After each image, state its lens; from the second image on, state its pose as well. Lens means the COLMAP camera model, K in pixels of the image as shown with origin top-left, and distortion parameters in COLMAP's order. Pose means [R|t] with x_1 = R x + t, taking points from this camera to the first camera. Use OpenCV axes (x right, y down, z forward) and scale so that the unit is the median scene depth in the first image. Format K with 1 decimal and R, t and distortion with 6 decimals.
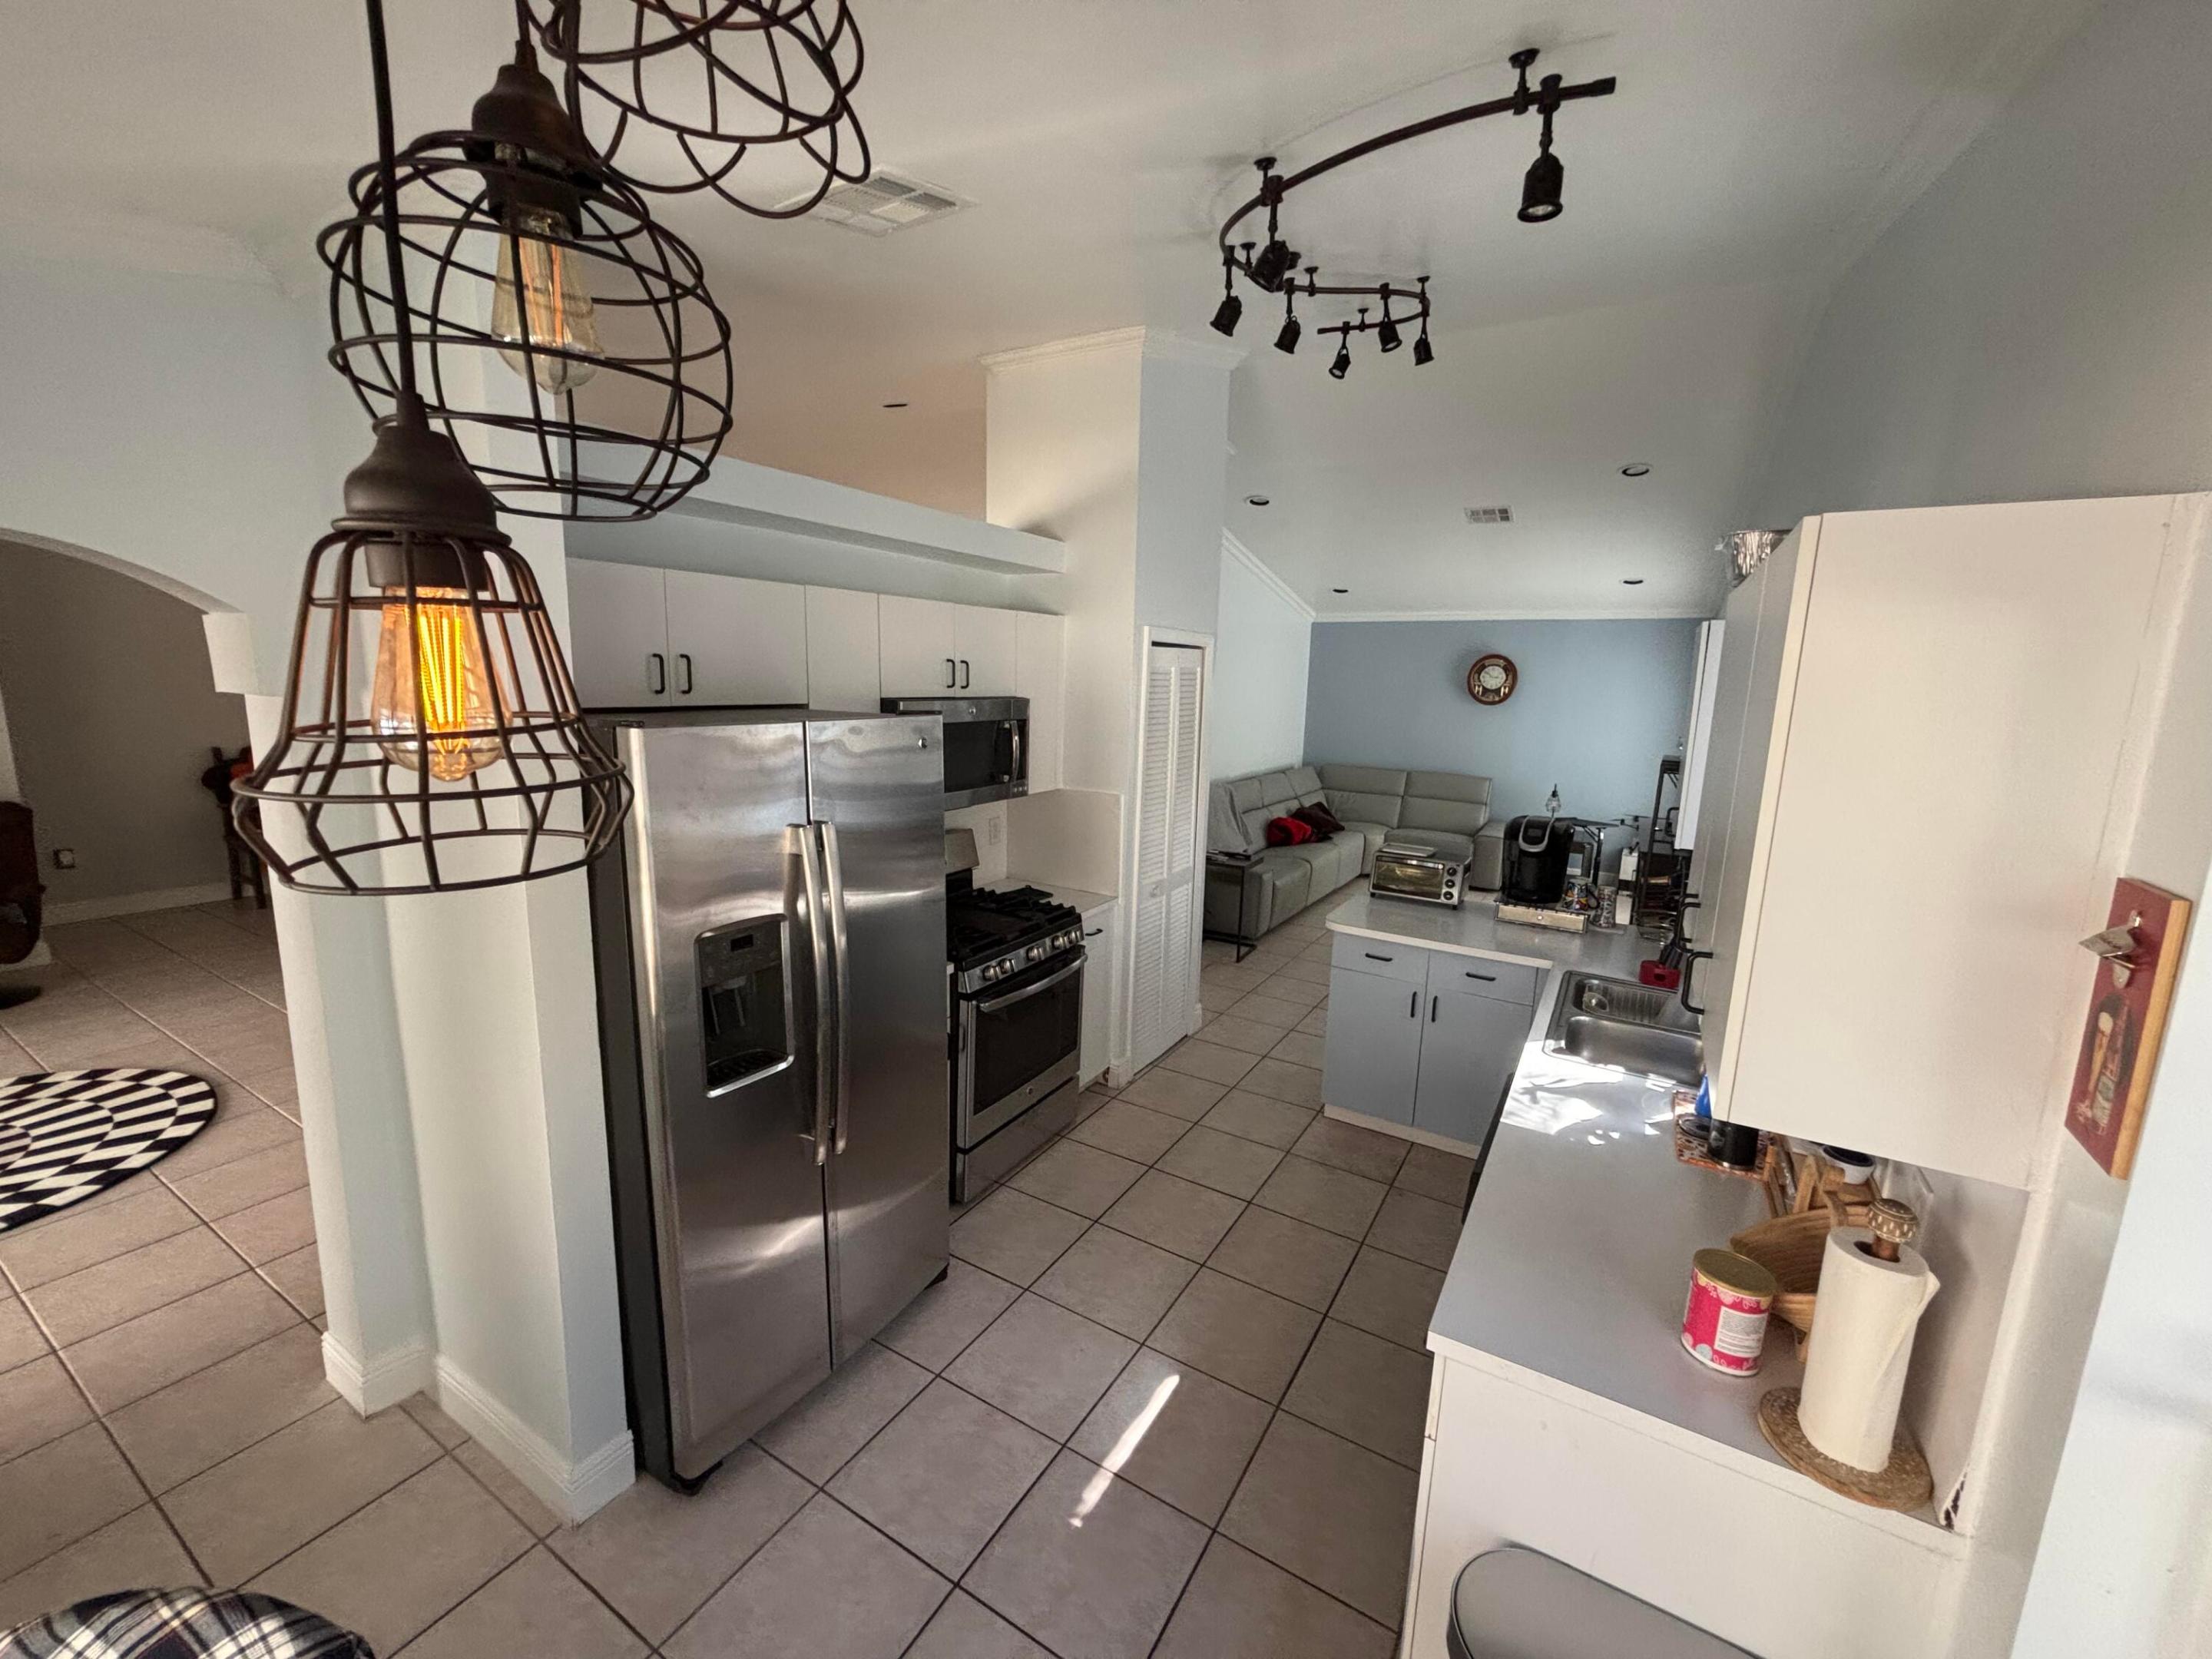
lens RADIAL K [[891.8, 0, 1106.0], [0, 891.8, 829.5], [0, 0, 1]] dist [-0.011198, 0.000535]
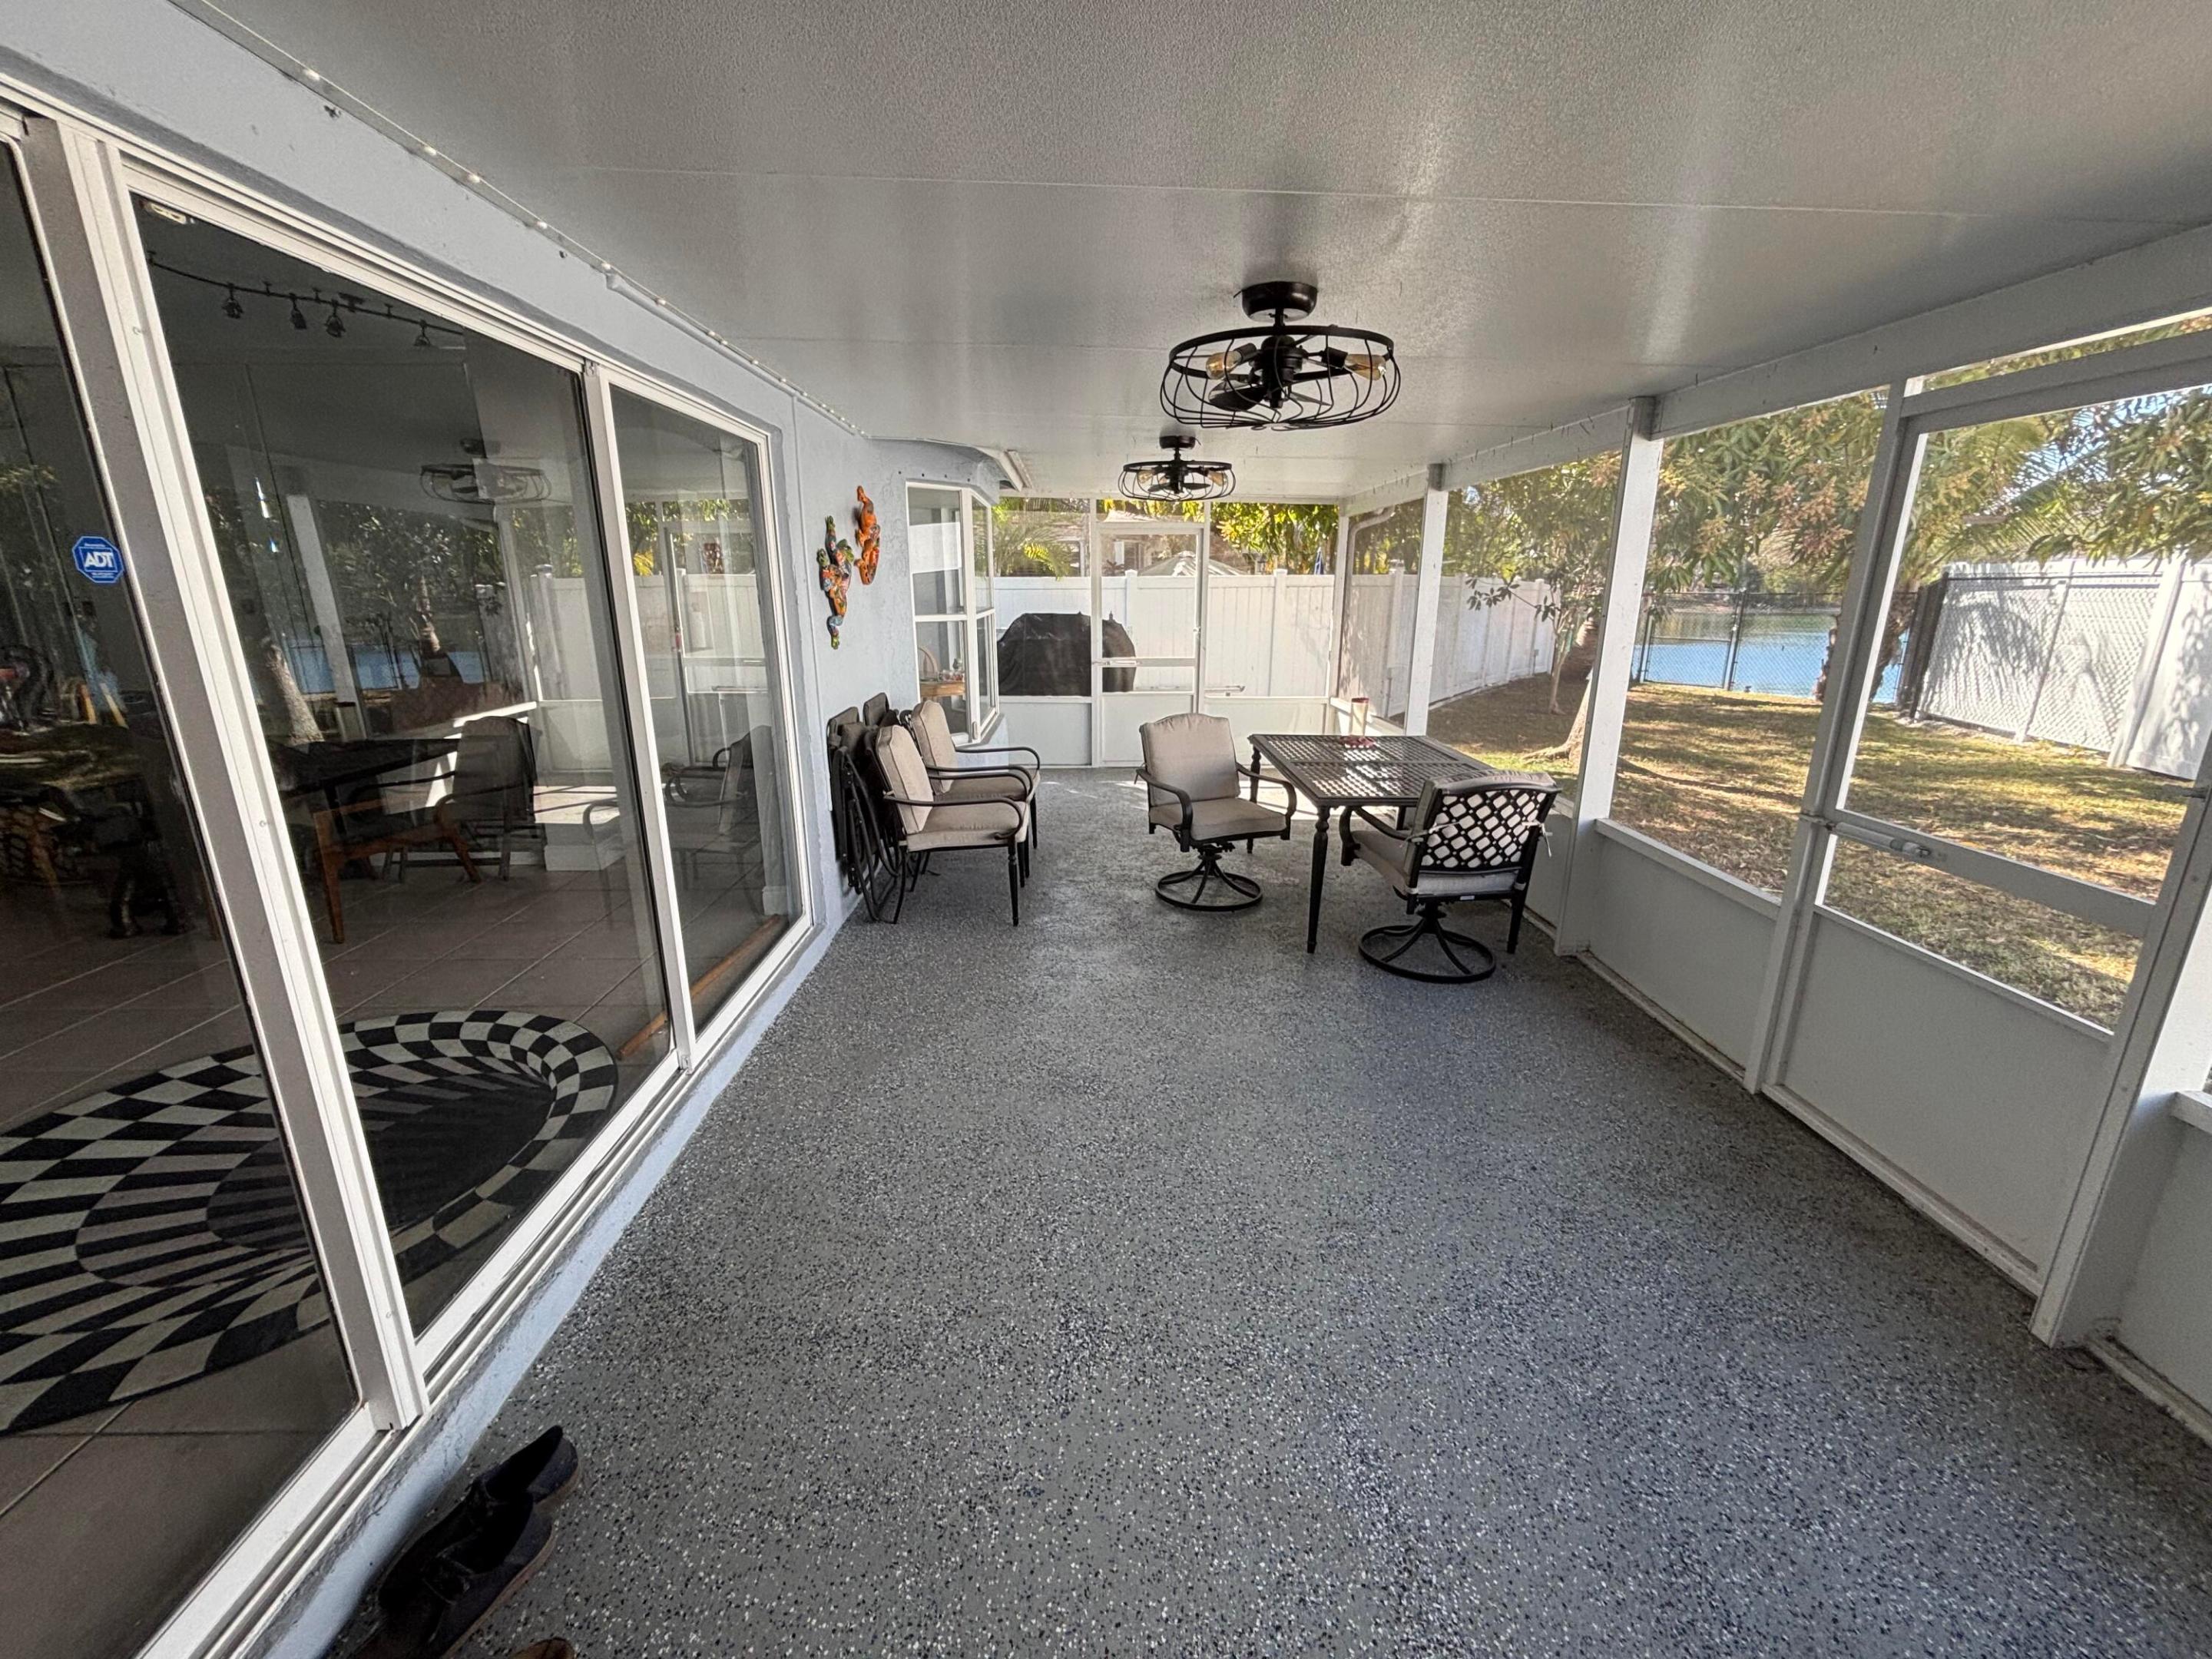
lens RADIAL K [[889.3, 0, 1106.0], [0, 889.3, 829.5], [0, 0, 1]] dist [0.021541, 0.000477]
pose [[-0.532991, -0.259819, 0.805242, -1.888818], [0.128309, 0.915862, 0.380439, -0.056972], [-0.836336, 0.306090, -0.454809, 0.554864]]
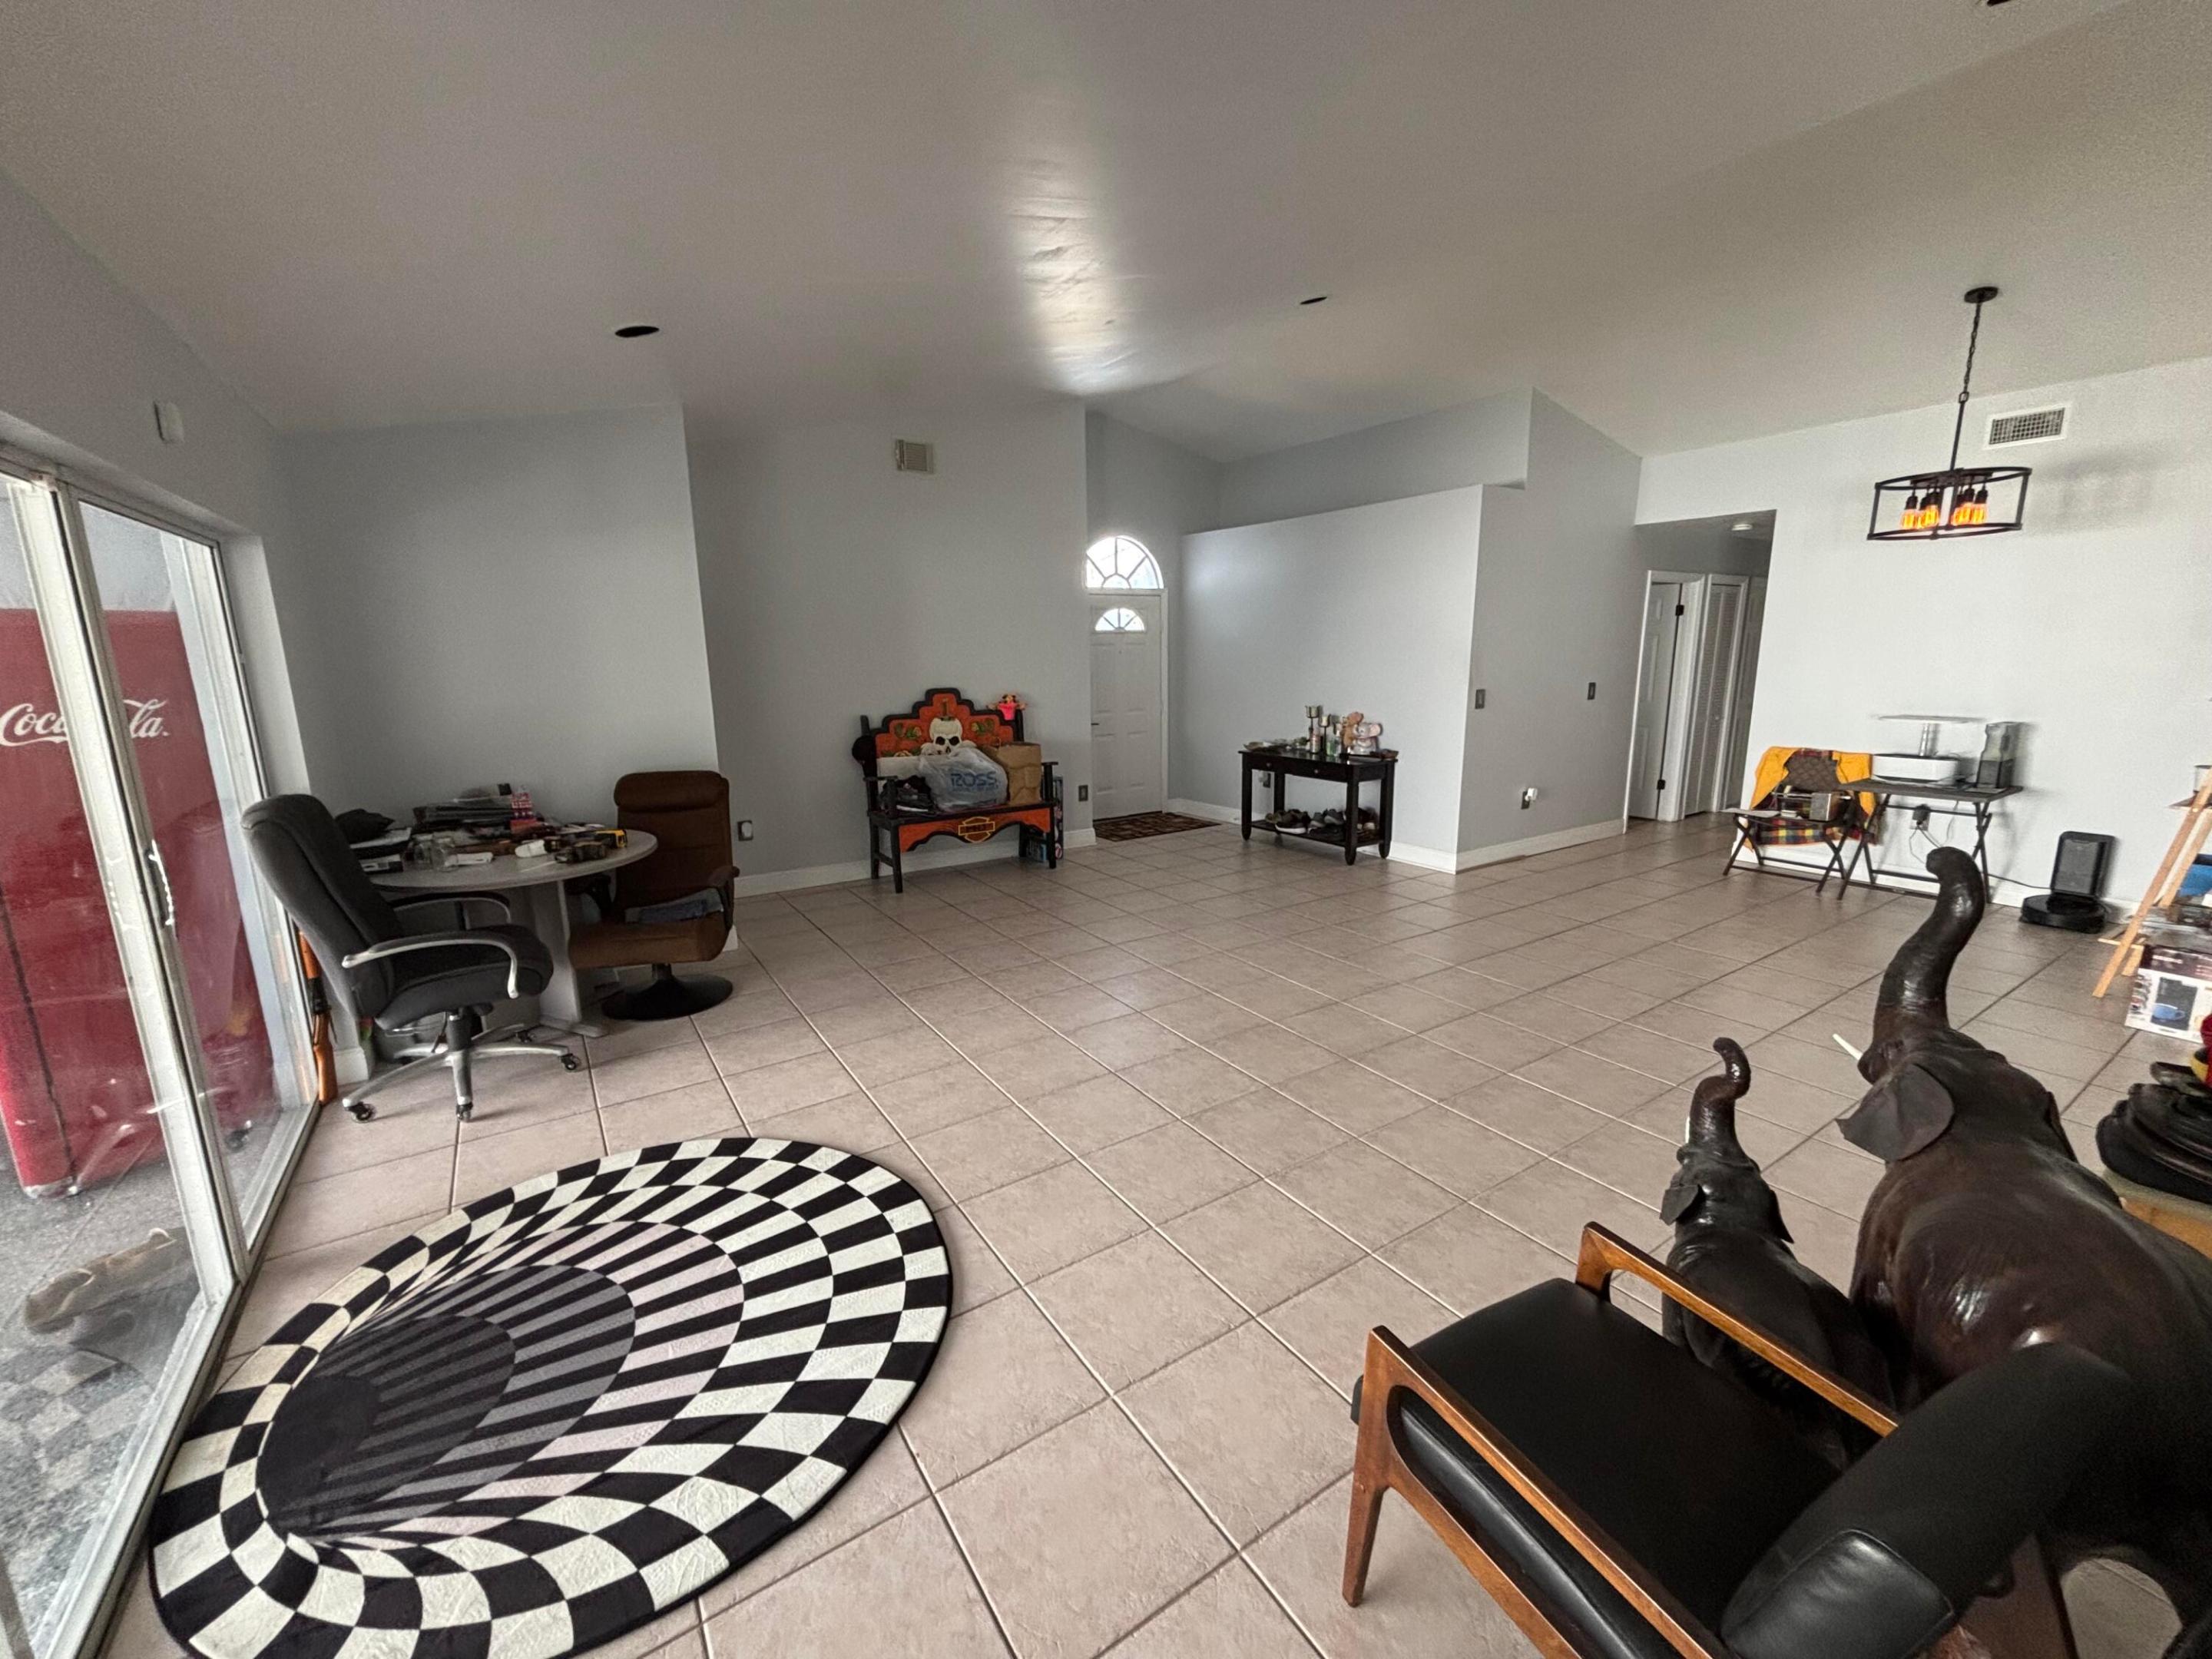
lens RADIAL K [[891.8, 0, 1106.0], [0, 891.8, 829.5], [0, 0, 1]] dist [-0.011198, 0.000535]
pose [[0.895811, 0.048732, -0.441755, -0.613541], [-0.038957, 0.998754, 0.031178, -0.021640], [0.442724, -0.010720, 0.896594, 0.459496]]
